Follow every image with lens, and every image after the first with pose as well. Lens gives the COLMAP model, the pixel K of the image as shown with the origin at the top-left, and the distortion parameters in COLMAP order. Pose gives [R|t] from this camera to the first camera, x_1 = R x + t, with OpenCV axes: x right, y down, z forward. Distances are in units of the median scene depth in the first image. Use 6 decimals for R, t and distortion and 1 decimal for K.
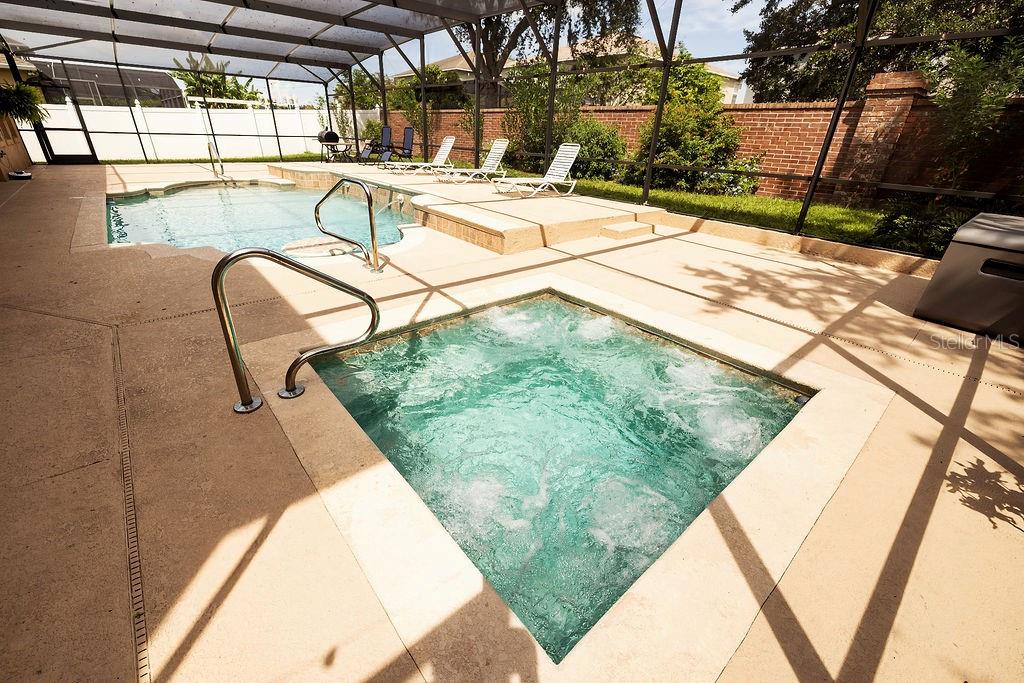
lens RADIAL K [[425.4, 0, 513.1], [0, 425.4, 340.4], [0, 0, 1]] dist [-0.001827, 0.000543]
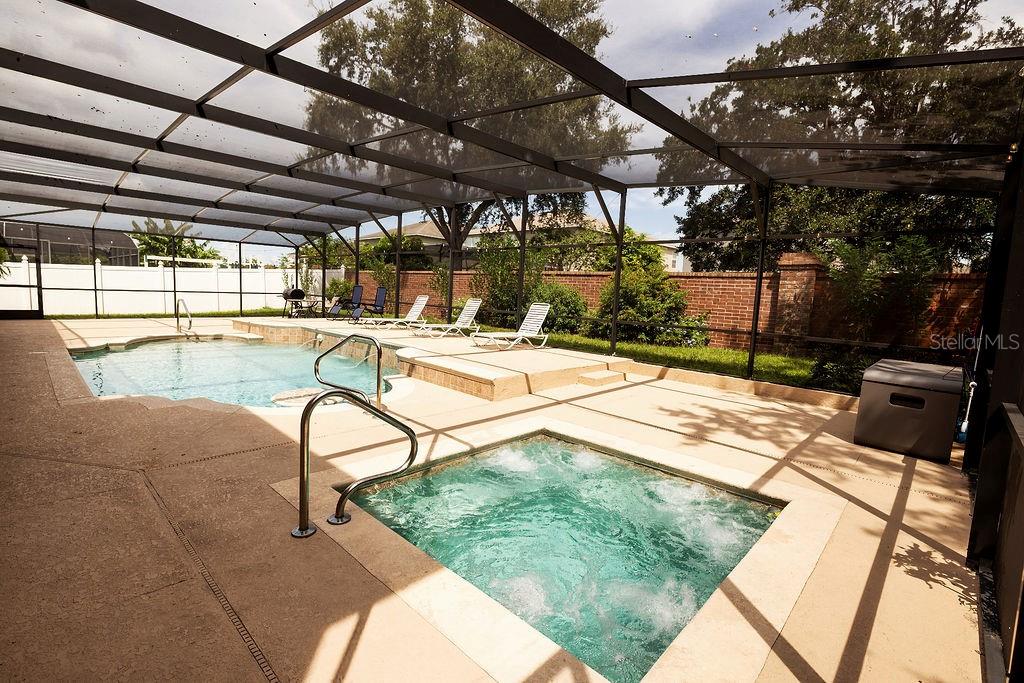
lens RADIAL K [[485.8, 0, 509.9], [0, 485.8, 338.6], [0, 0, 1]] dist [-0.005623, 0.003049]
pose [[0.994062, -0.003798, 0.108753, -0.105609], [0.040611, 0.940133, -0.338378, 0.060151], [-0.100958, 0.340785, 0.934705, -0.179264]]
